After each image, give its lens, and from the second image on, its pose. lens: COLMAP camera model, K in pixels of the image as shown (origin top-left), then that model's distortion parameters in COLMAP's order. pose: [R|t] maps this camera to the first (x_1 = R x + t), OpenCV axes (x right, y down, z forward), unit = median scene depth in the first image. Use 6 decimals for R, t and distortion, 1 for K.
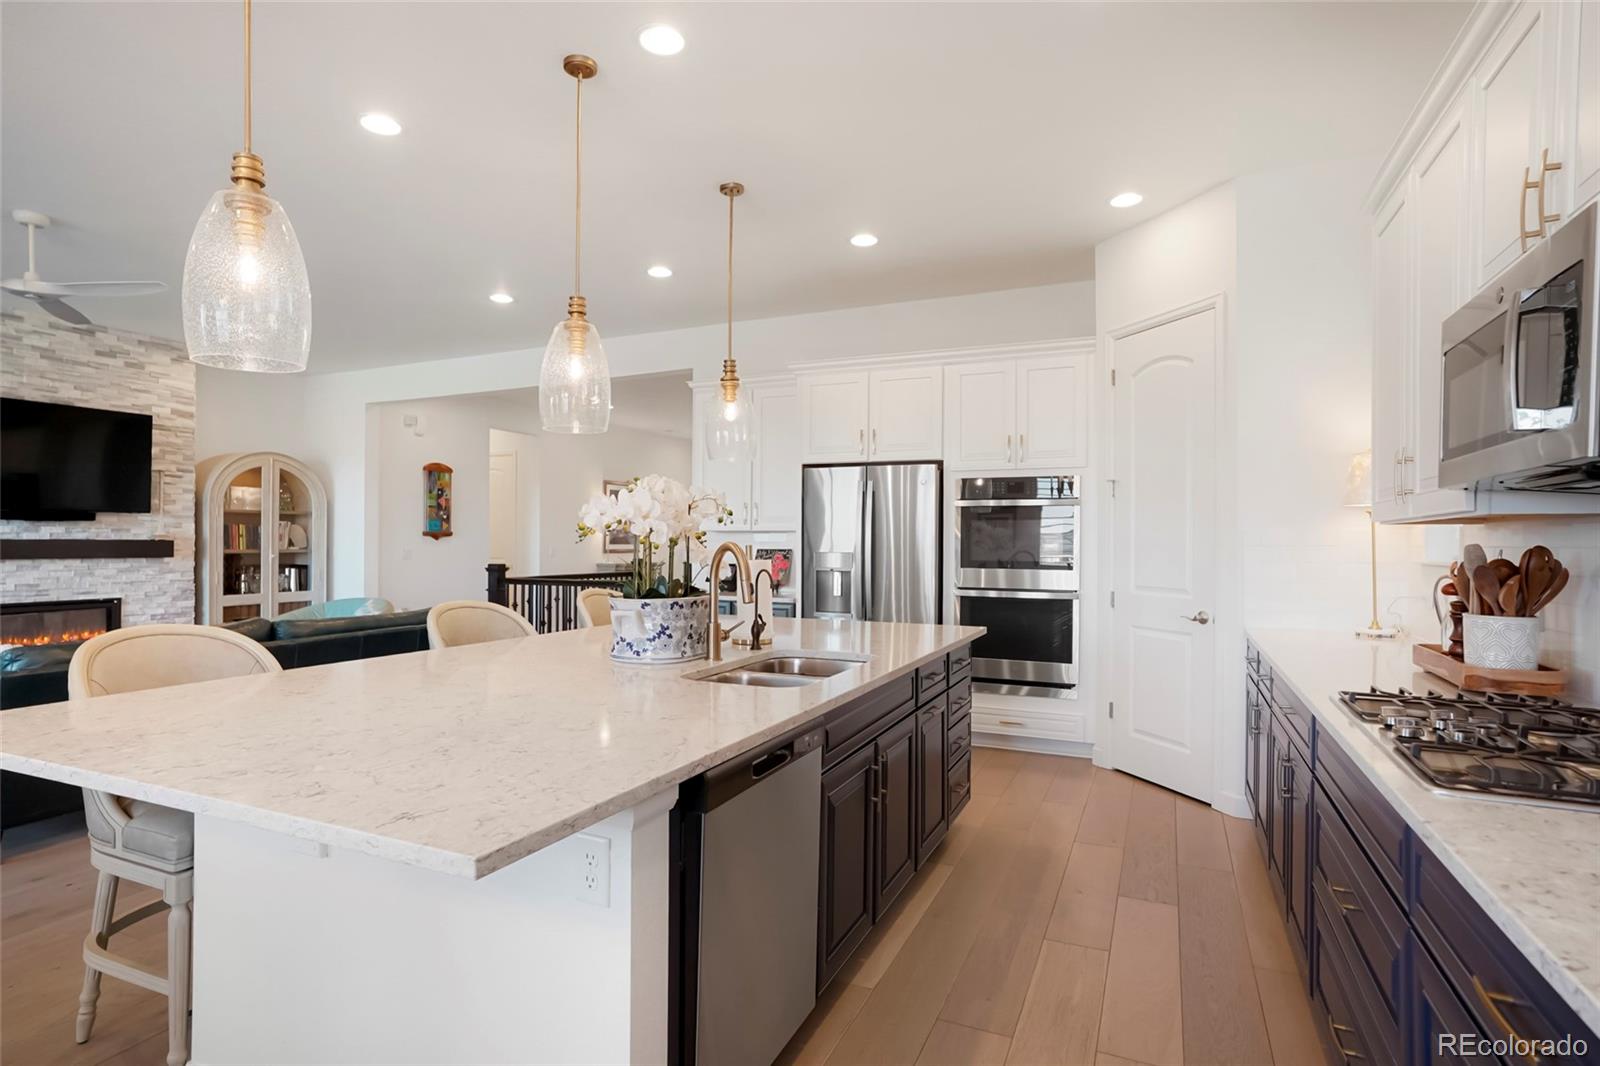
lens RADIAL K [[830.6, 0, 808.3], [0, 830.6, 539.5], [0, 0, 1]] dist [-0.035058, 0.013757]
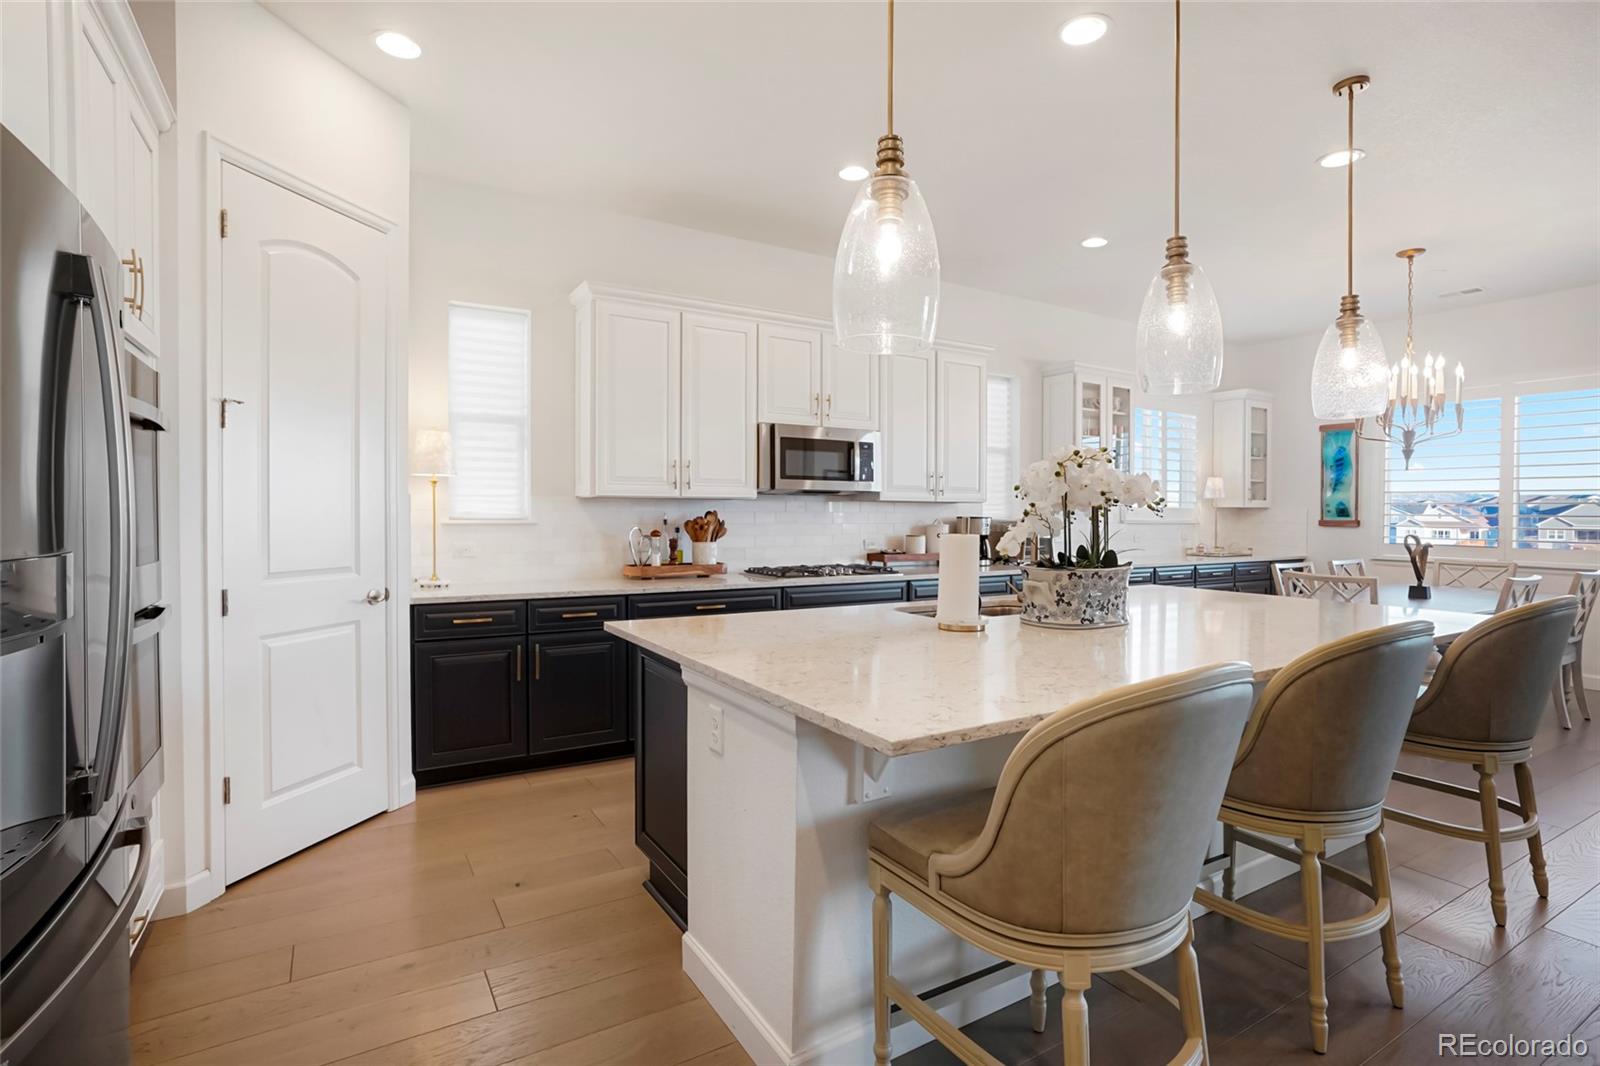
lens RADIAL K [[763.7, 0, 808.1], [0, 763.7, 523.1], [0, 0, 1]] dist [-0.006701, 0.001650]
pose [[-0.821832, -0.021765, 0.569314, -0.269604], [-0.013361, 0.999731, 0.018933, -0.000115], [-0.569574, 0.007953, -0.821902, 1.187884]]
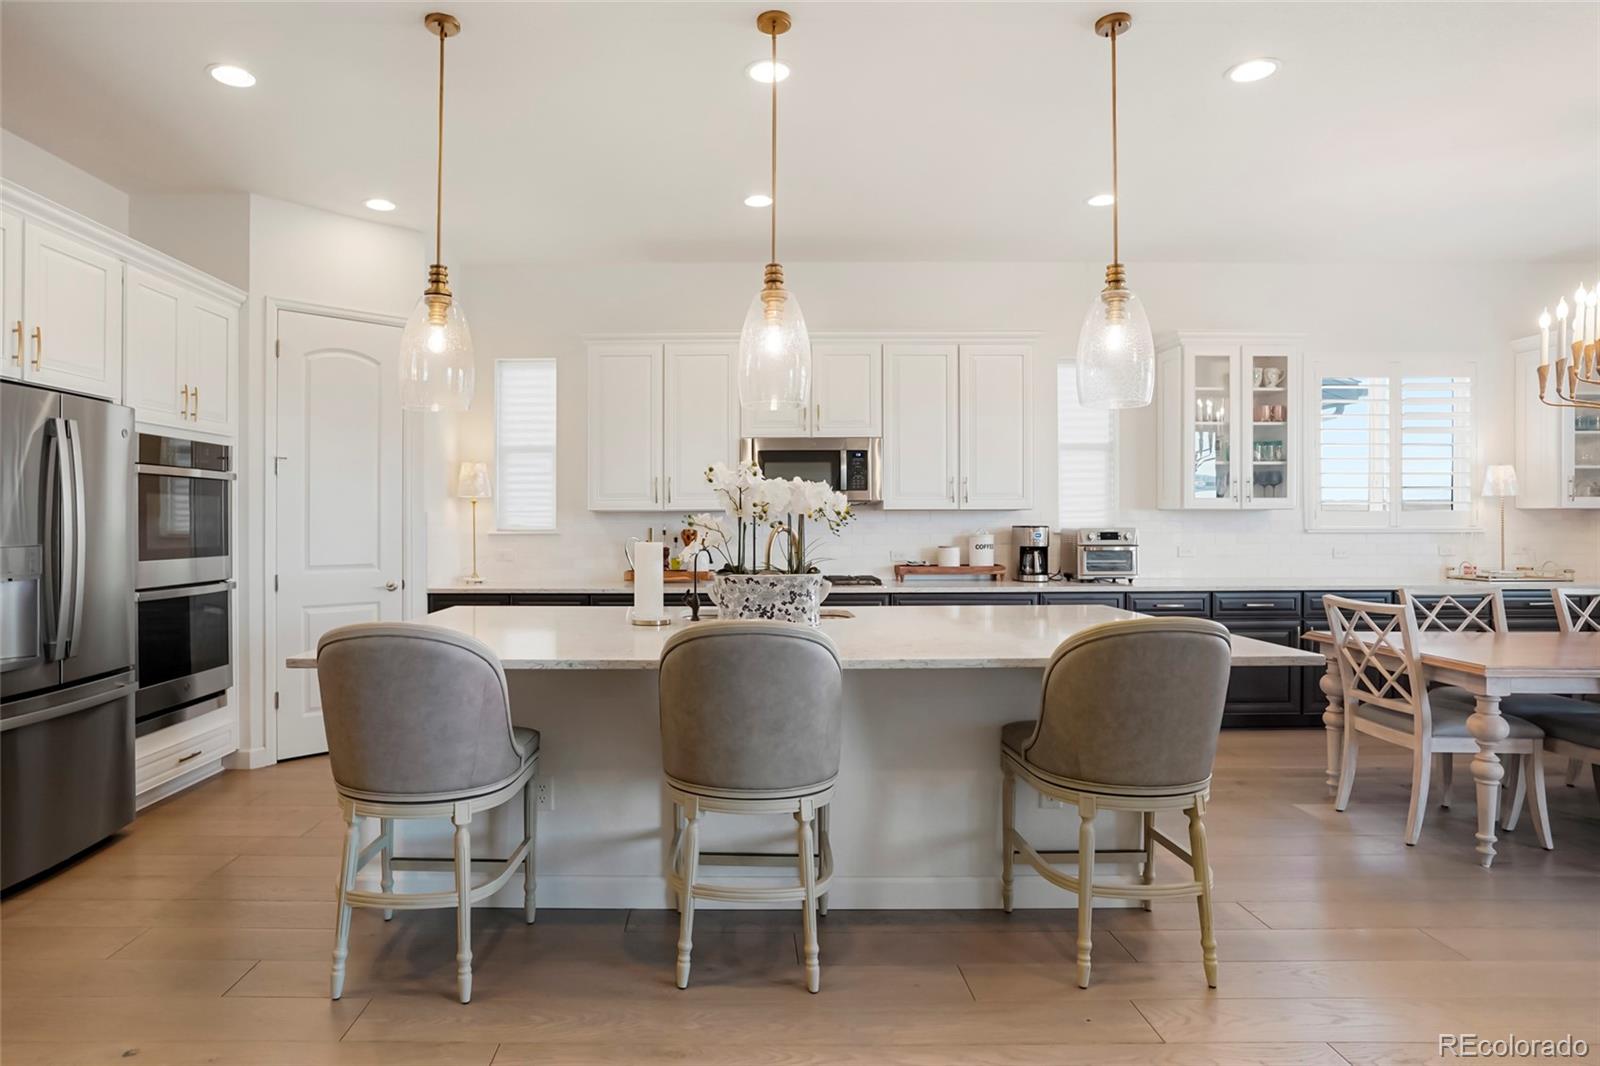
lens RADIAL K [[881.4, 0, 742.0], [0, 881.4, 519.6], [0, 0, 1]] dist [-0.036150, 0.010151]
pose [[-0.402450, -0.004529, 0.915431, -0.741277], [-0.000248, 0.999988, 0.004839, -0.005020], [-0.915442, 0.001720, -0.402446, 0.899186]]
